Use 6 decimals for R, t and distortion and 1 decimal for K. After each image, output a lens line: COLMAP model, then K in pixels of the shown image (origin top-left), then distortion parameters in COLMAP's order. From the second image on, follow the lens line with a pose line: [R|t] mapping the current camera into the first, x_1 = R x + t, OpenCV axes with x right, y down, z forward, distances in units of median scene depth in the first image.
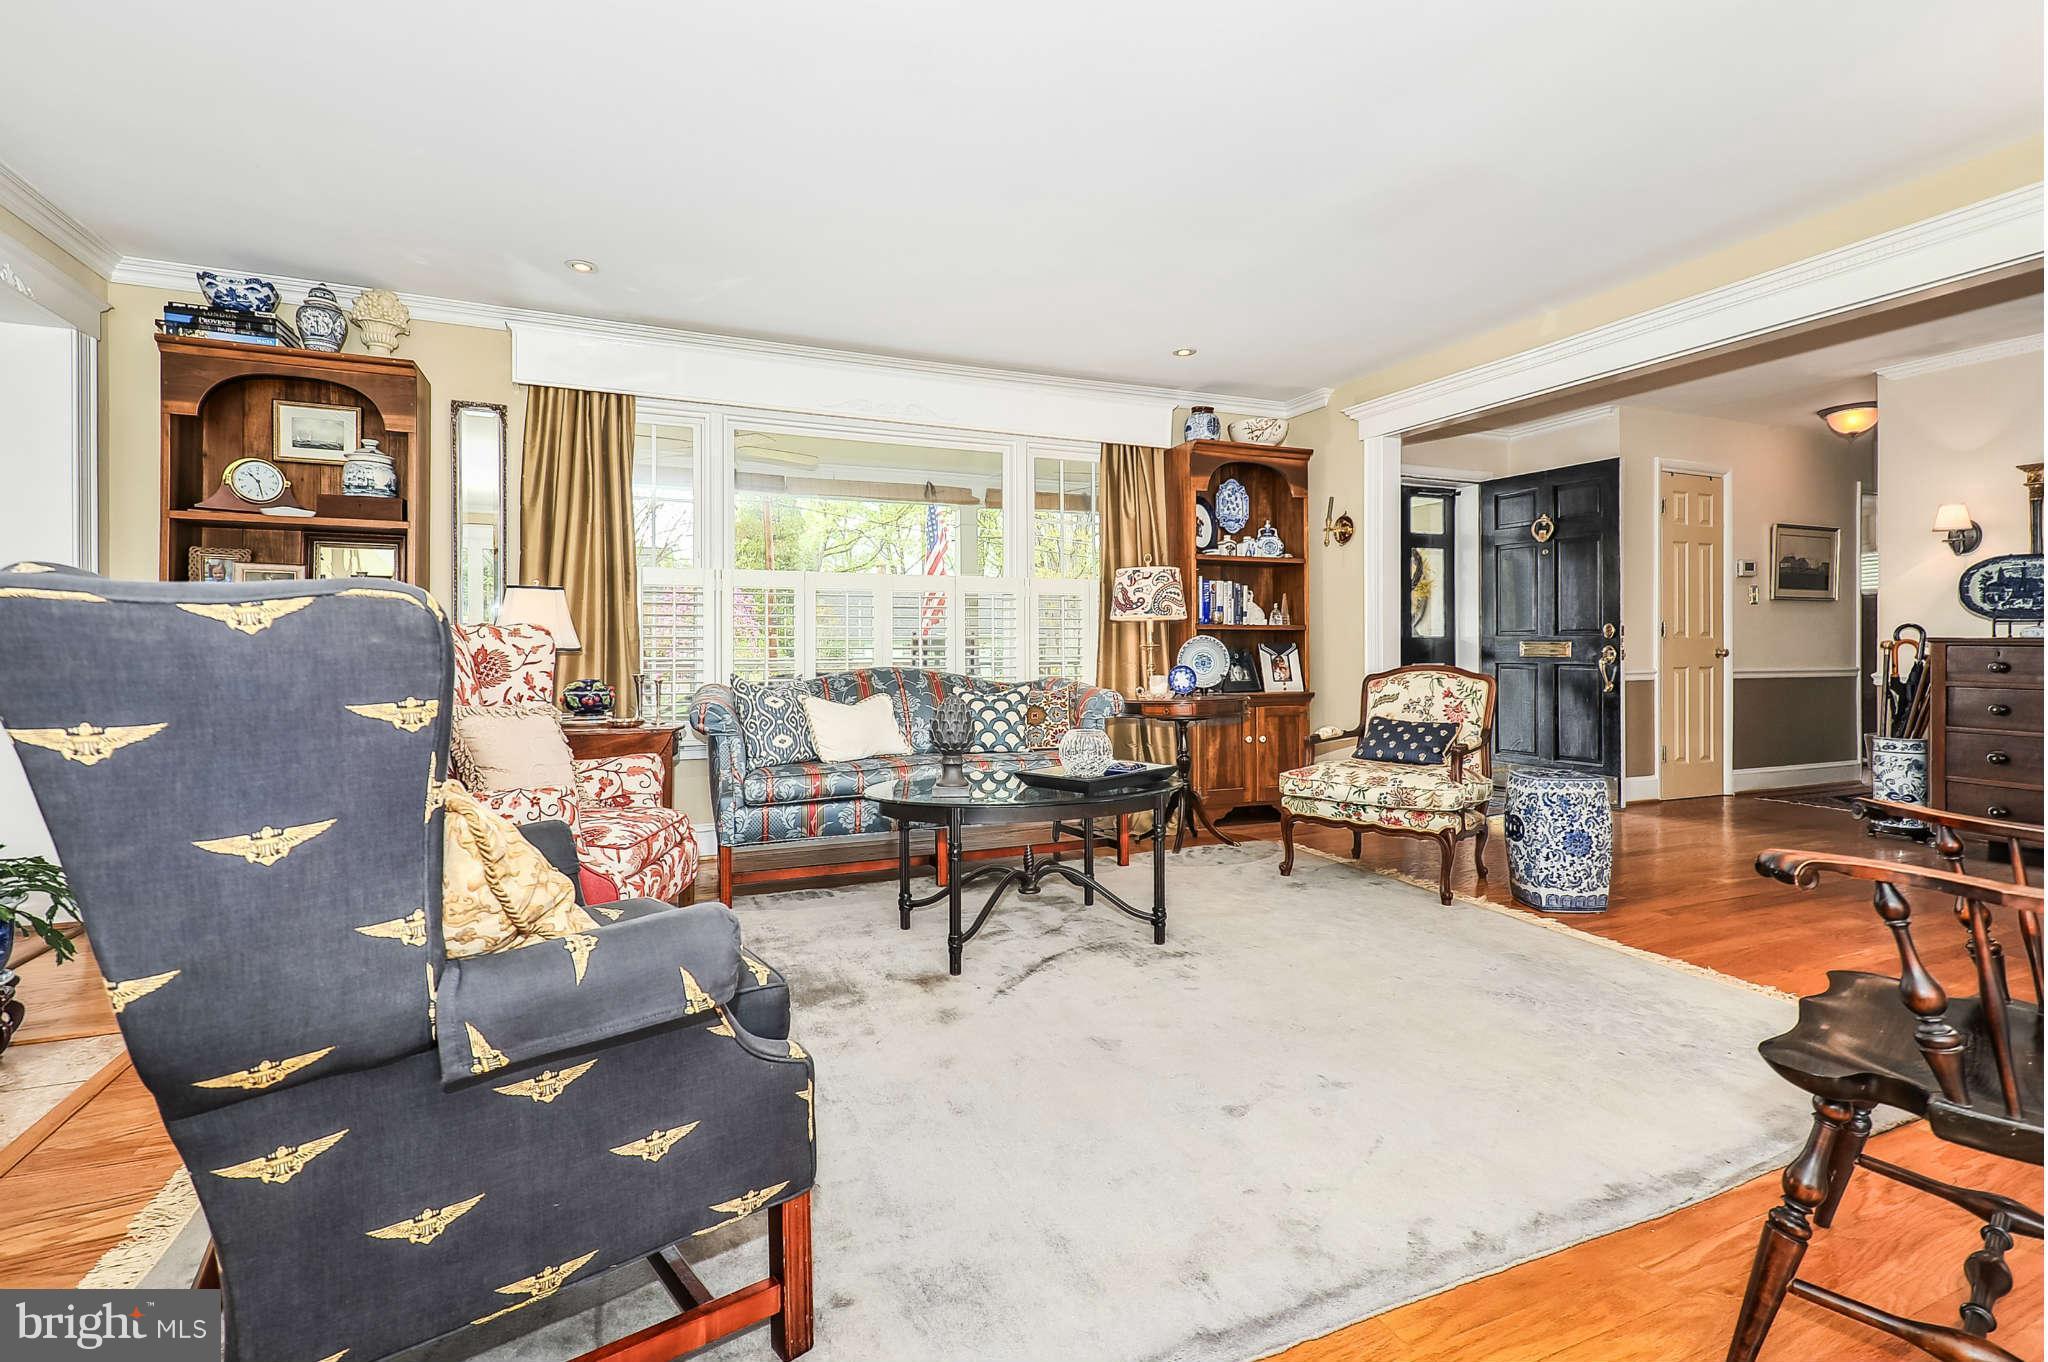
lens RADIAL K [[932.5, 0, 1006.6], [0, 932.5, 635.7], [0, 0, 1]] dist [0.000954, 0.000030]
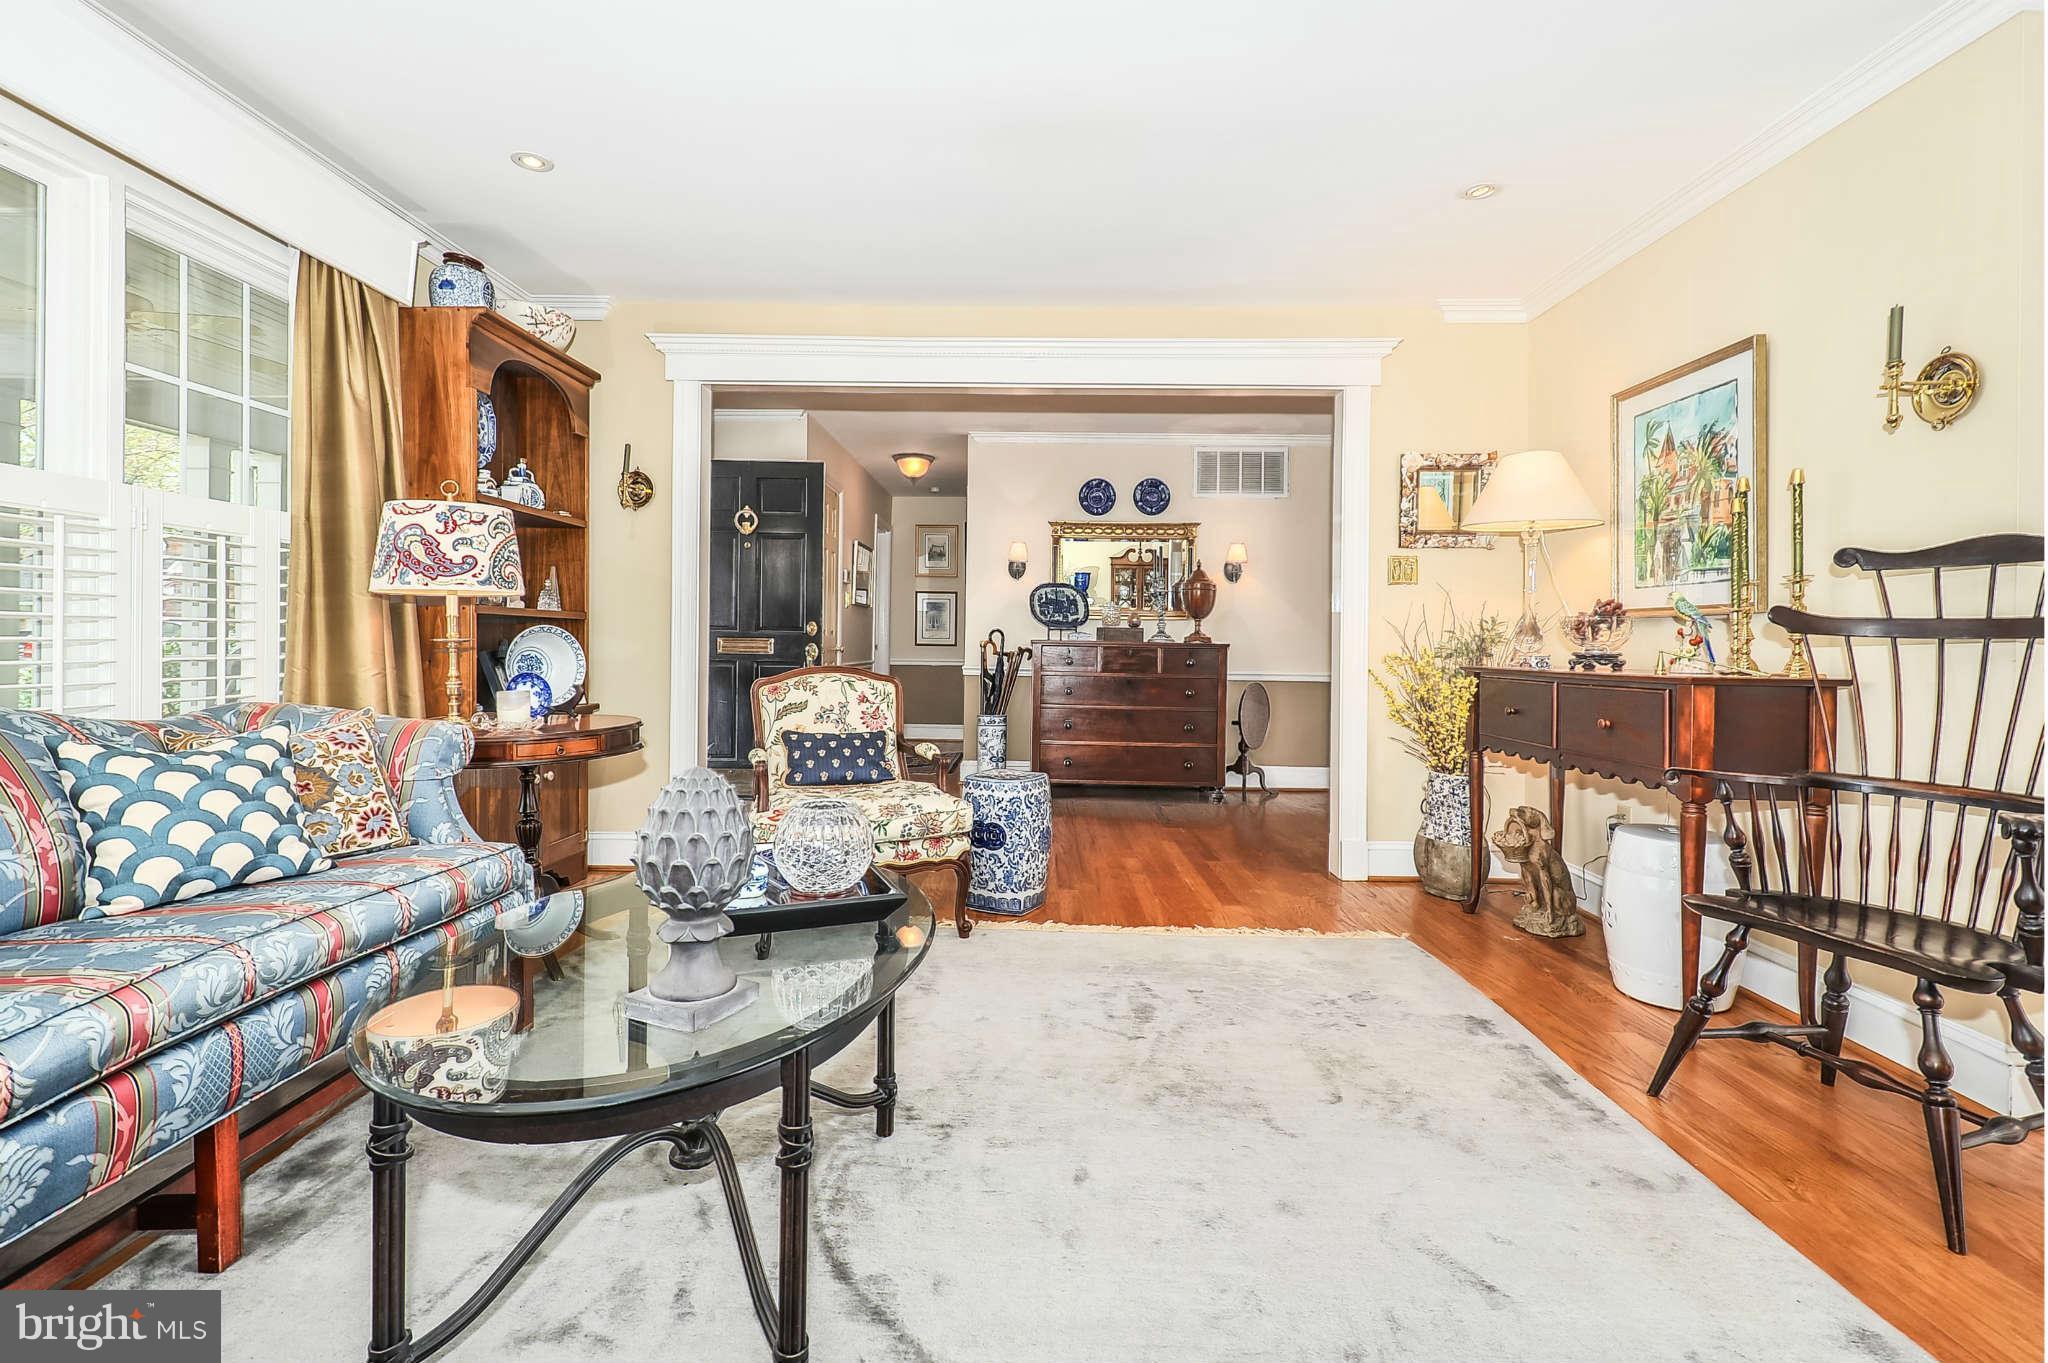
lens RADIAL K [[921.3, 0, 1019.0], [0, 921.3, 651.4], [0, 0, 1]] dist [0.002509, 0.000001]
pose [[0.398786, -0.001613, 0.917043, -0.239206], [-0.022252, 0.999687, 0.011434, 0.003712], [-0.916774, -0.024966, 0.398625, 0.463718]]
